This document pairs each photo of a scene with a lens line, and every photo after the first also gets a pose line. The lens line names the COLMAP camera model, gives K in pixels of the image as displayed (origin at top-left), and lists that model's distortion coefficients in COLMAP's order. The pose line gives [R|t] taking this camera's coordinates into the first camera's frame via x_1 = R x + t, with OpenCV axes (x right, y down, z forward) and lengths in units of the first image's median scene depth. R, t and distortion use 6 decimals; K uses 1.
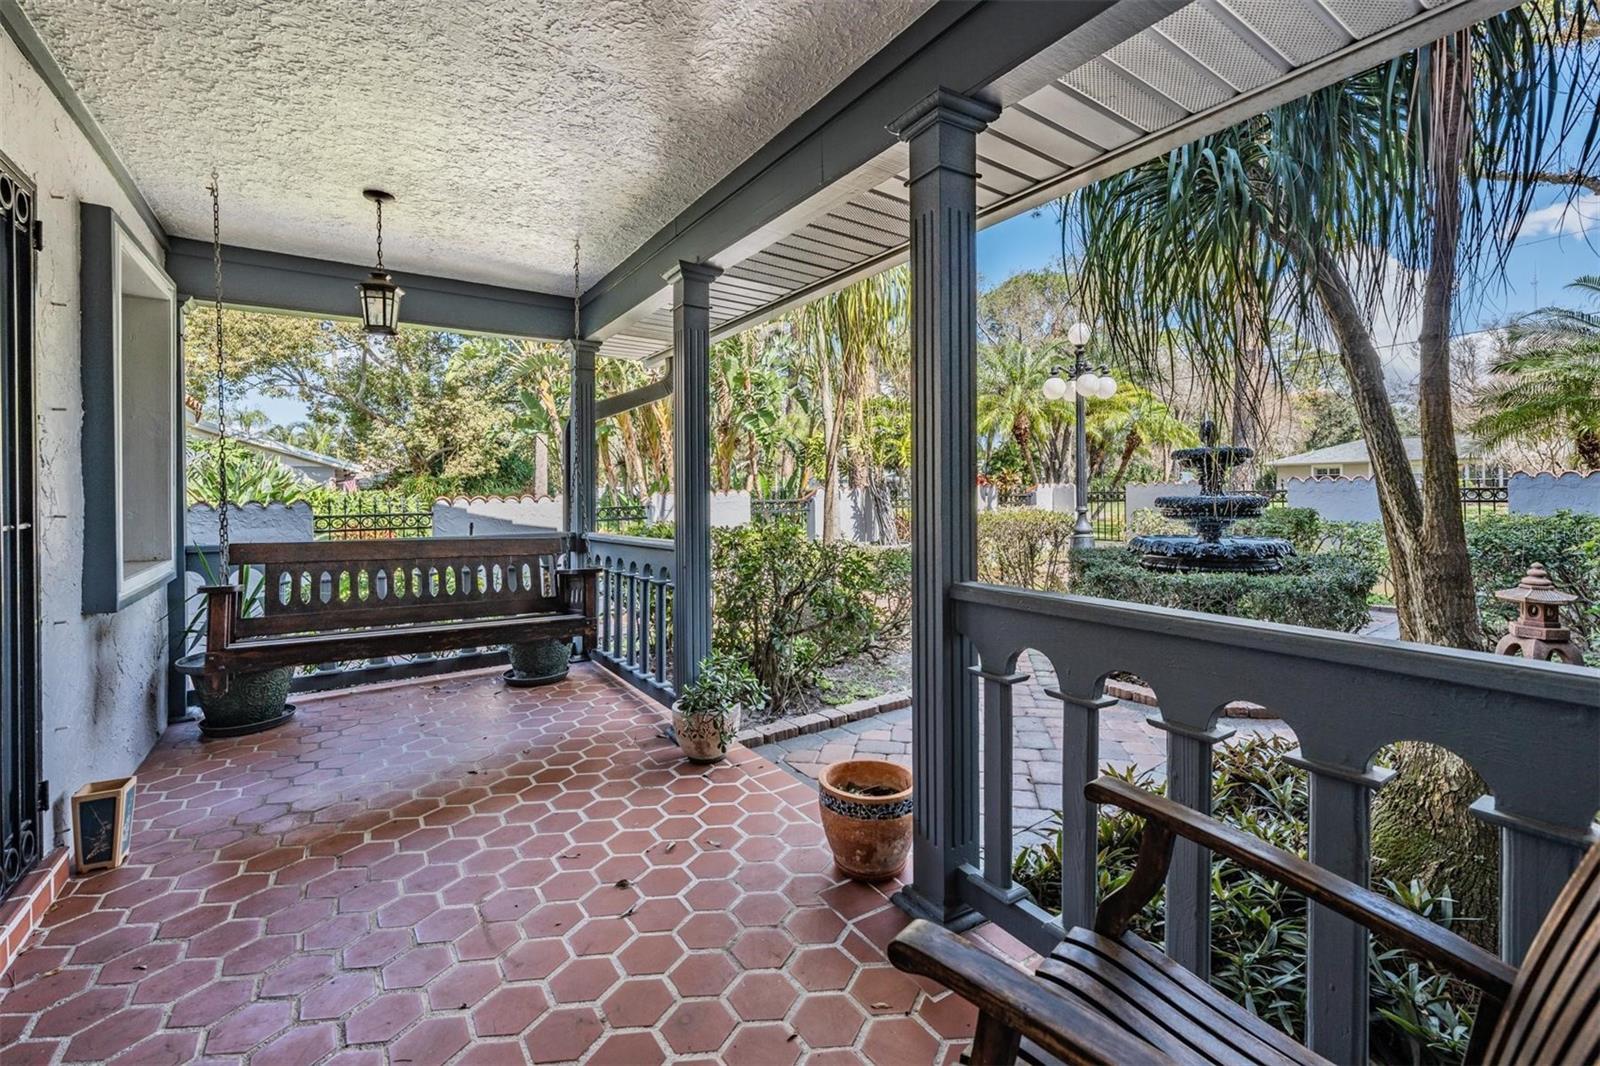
lens RADIAL K [[682.5, 0, 802.5], [0, 682.5, 506.0], [0, 0, 1]] dist [0.000053, 0.000021]
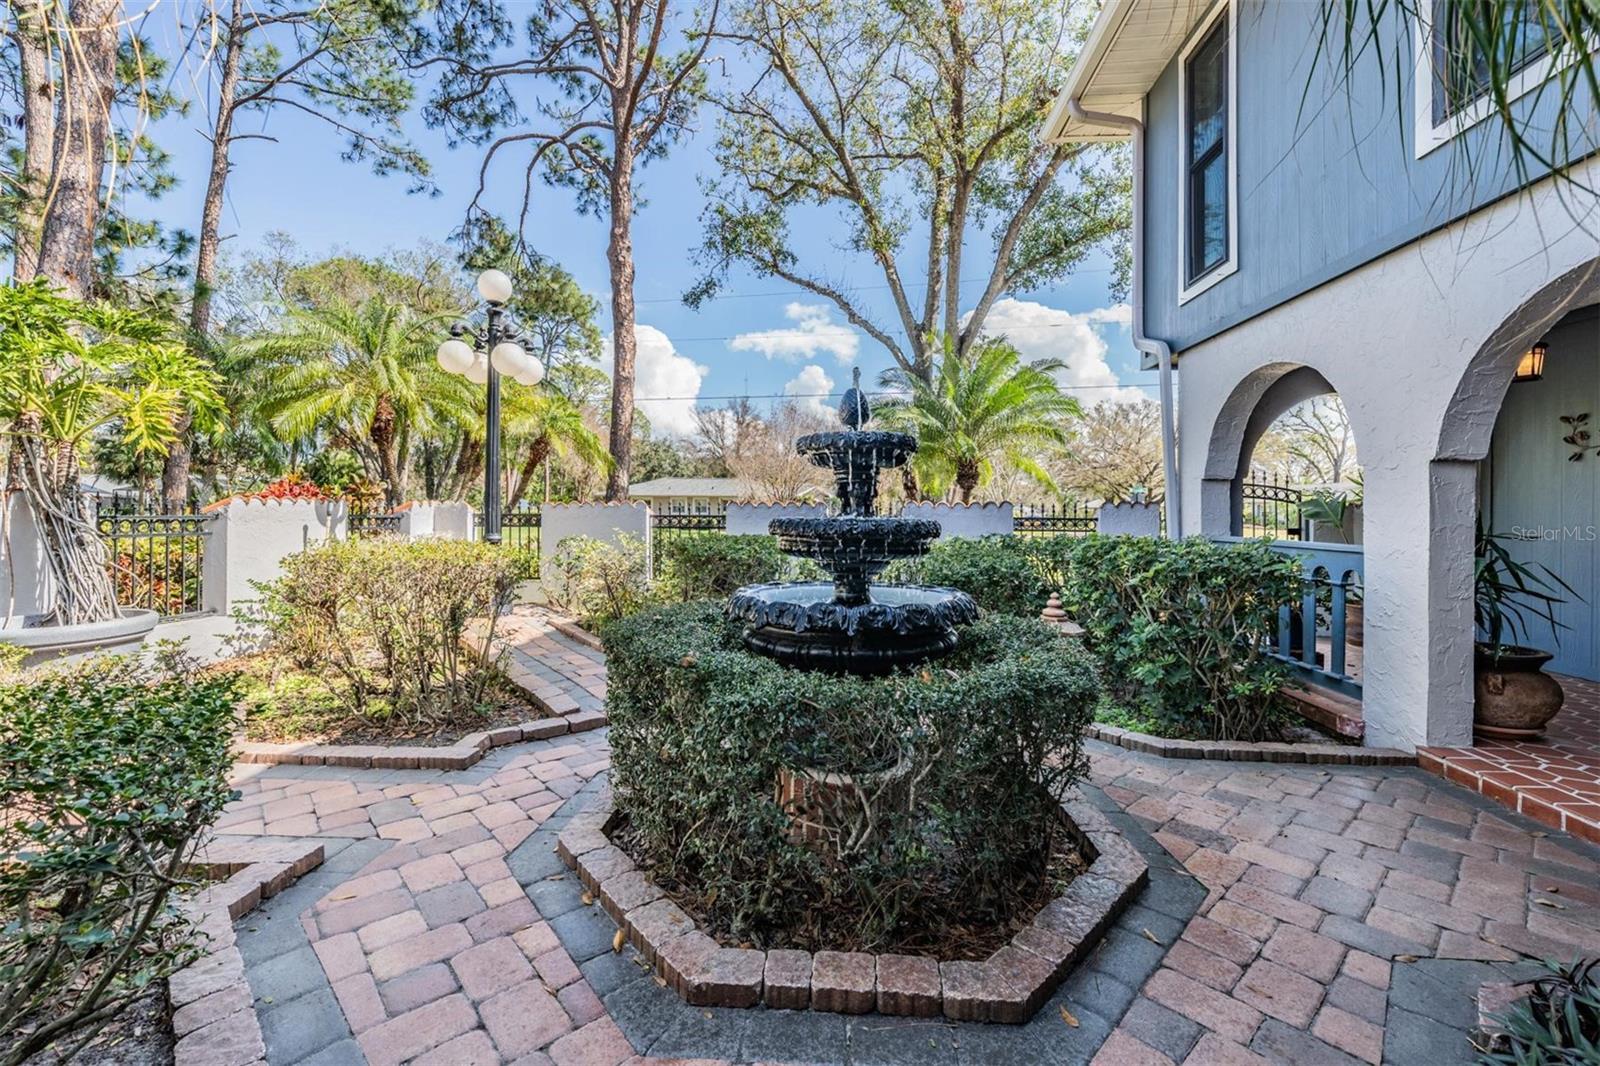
lens RADIAL K [[642.7, 0, 800.0], [0, 642.7, 533.0], [0, 0, 1]] dist [0.000633, 0.000091]
pose [[0.603160, -0.005547, 0.797601, 0.134604], [0.001190, 0.999981, 0.006055, -0.005754], [-0.797619, -0.002703, 0.603155, 0.686176]]
